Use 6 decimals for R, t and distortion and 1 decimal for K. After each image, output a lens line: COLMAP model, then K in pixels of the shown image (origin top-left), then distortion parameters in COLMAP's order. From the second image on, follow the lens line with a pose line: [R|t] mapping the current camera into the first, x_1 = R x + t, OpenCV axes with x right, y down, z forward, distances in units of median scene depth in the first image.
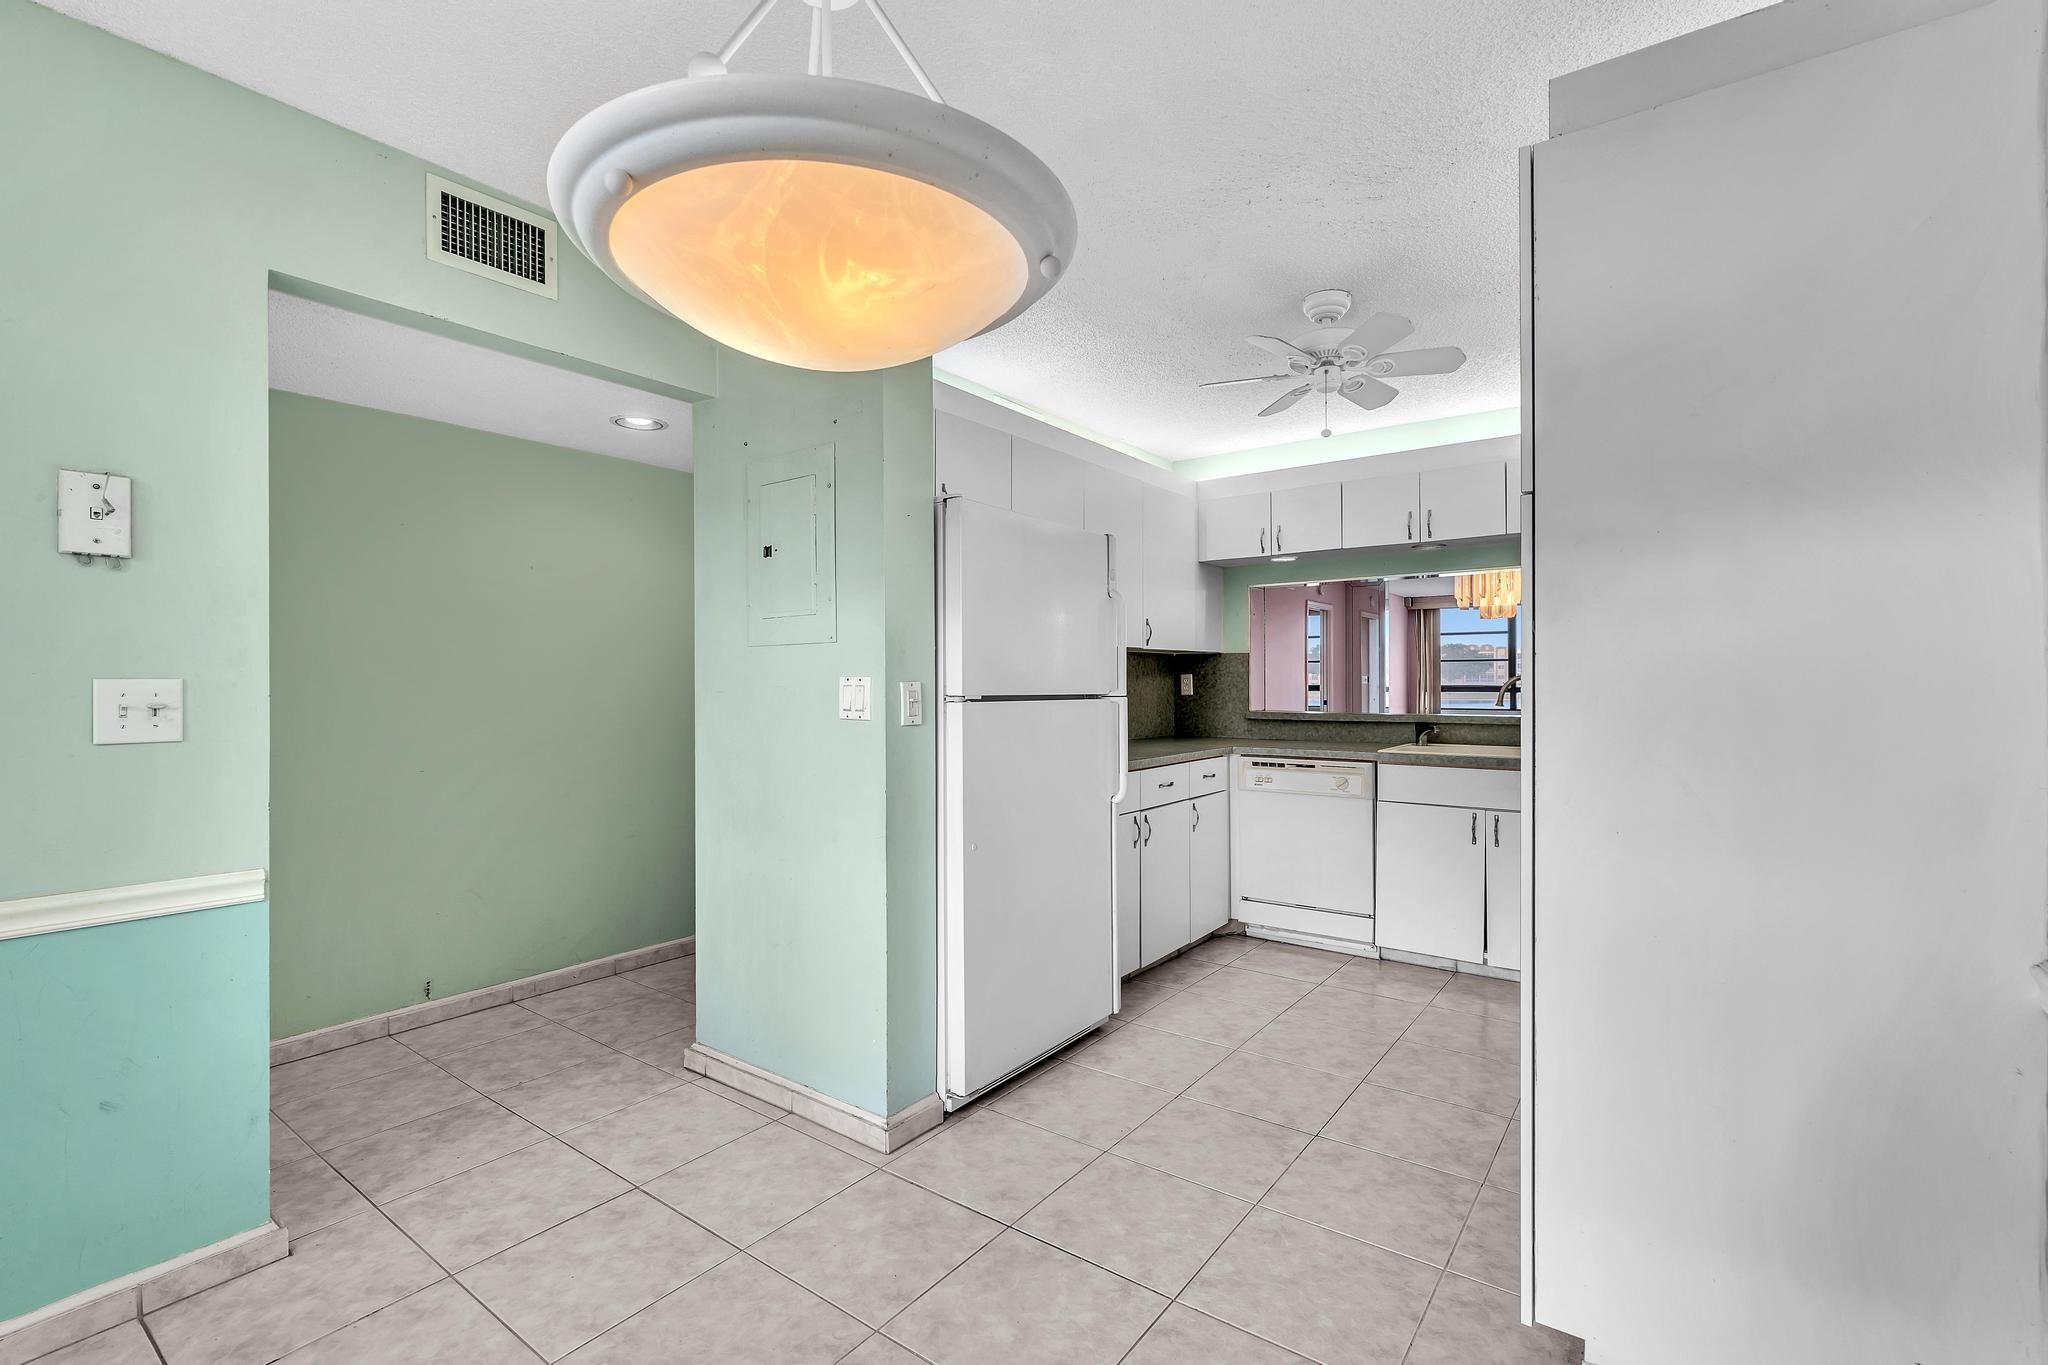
lens RADIAL K [[916.8, 0, 1063.4], [0, 916.8, 677.4], [0, 0, 1]] dist [-0.008741, 0.000480]
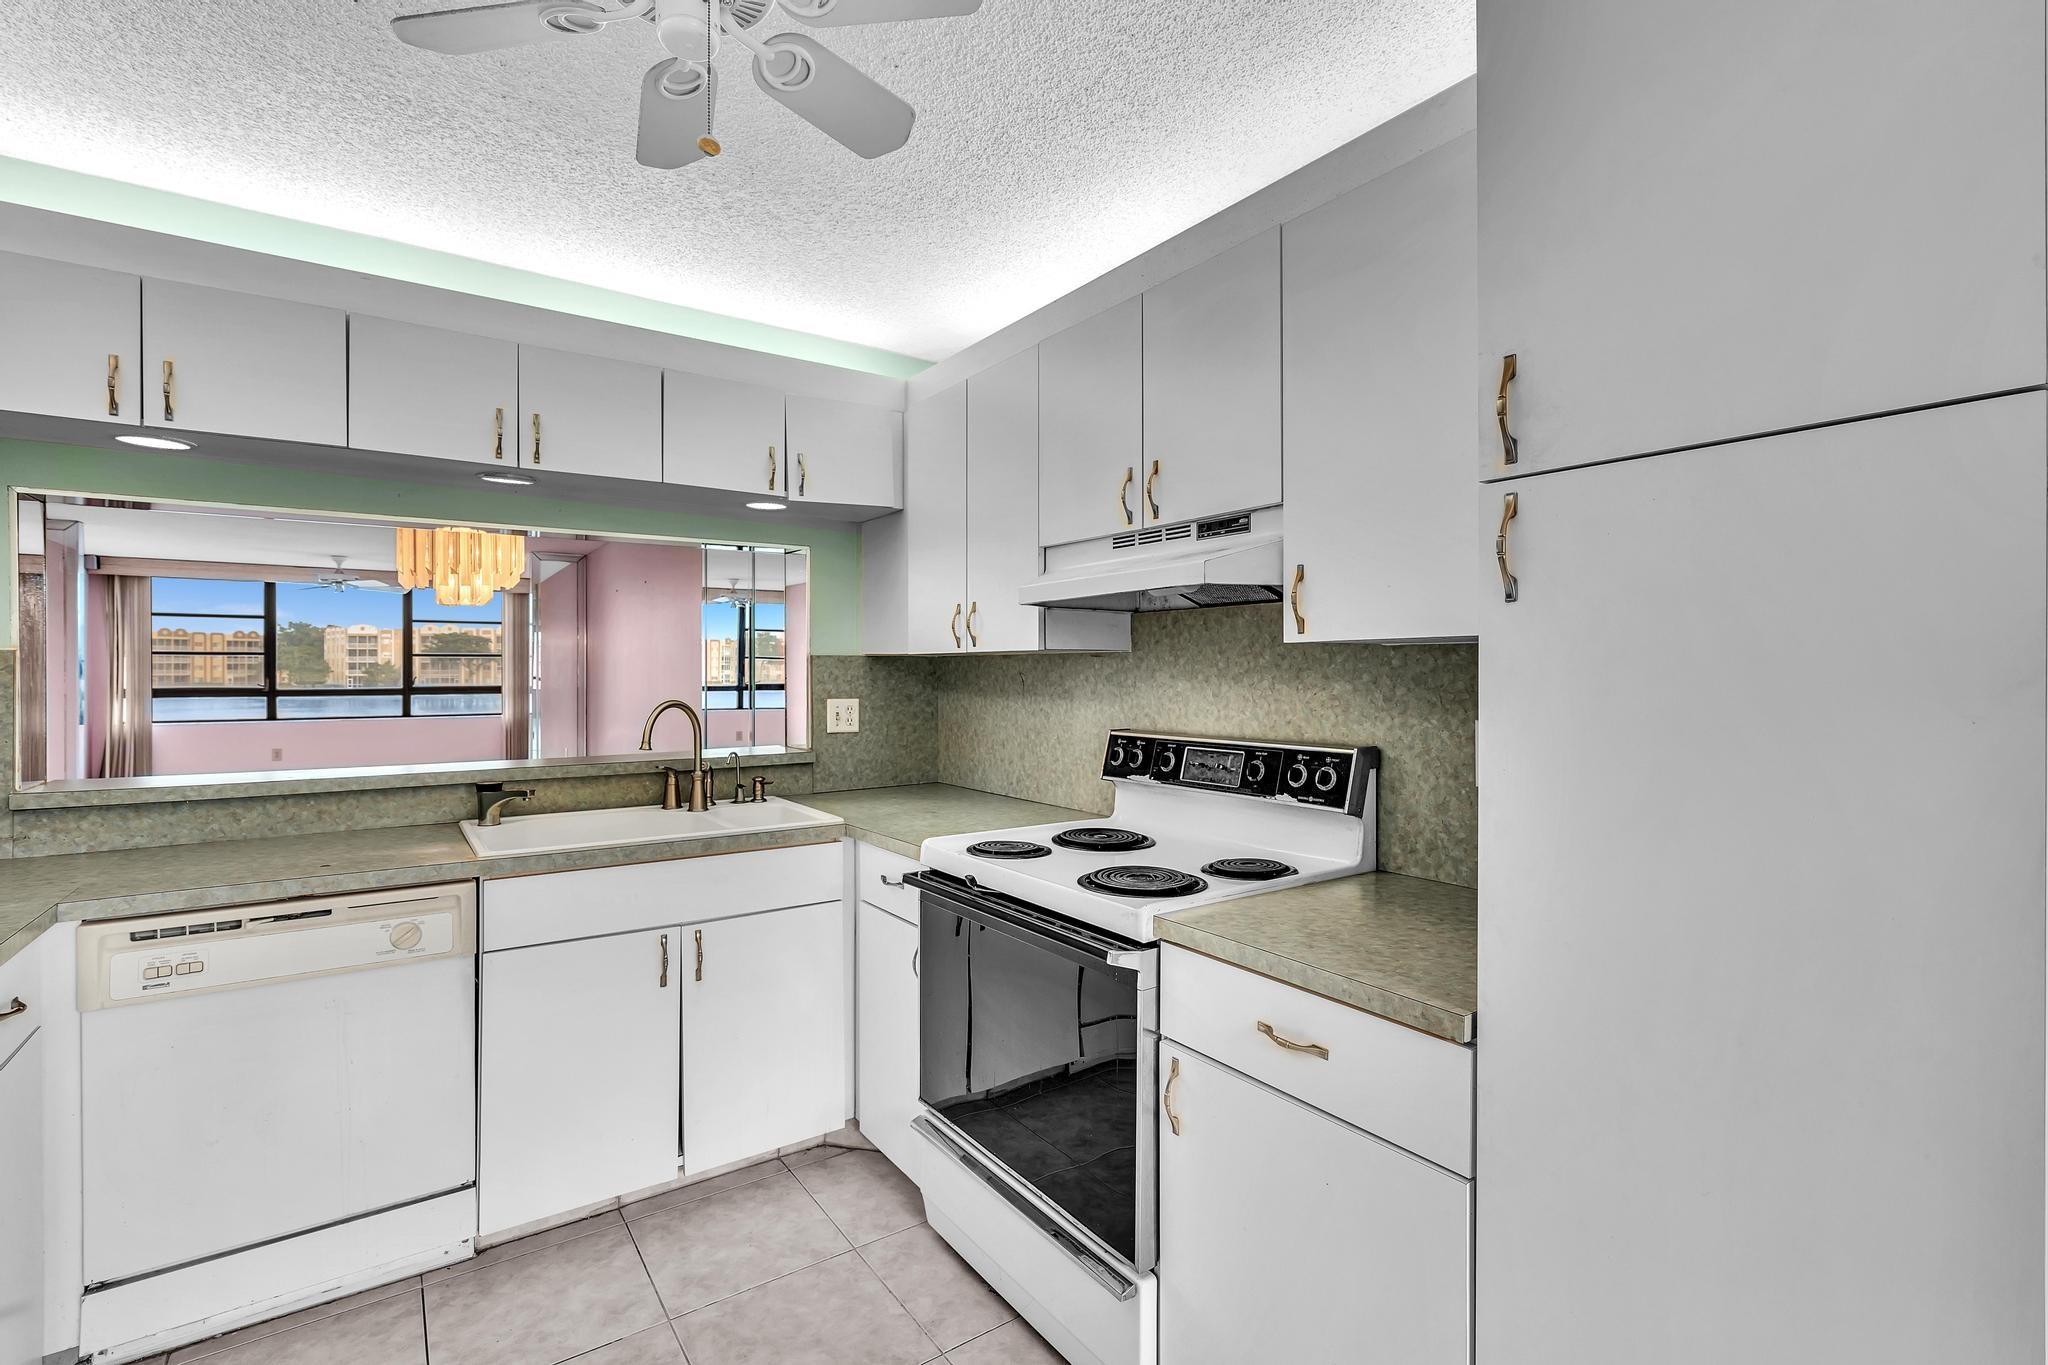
lens RADIAL K [[916.8, 0, 1028.8], [0, 916.8, 677.8], [0, 0, 1]] dist [-0.008741, 0.000480]
pose [[0.339105, -0.002753, 0.940744, -0.033818], [-0.005589, 0.999972, 0.004941, -0.023849], [-0.940732, -0.006933, 0.339080, 0.549668]]
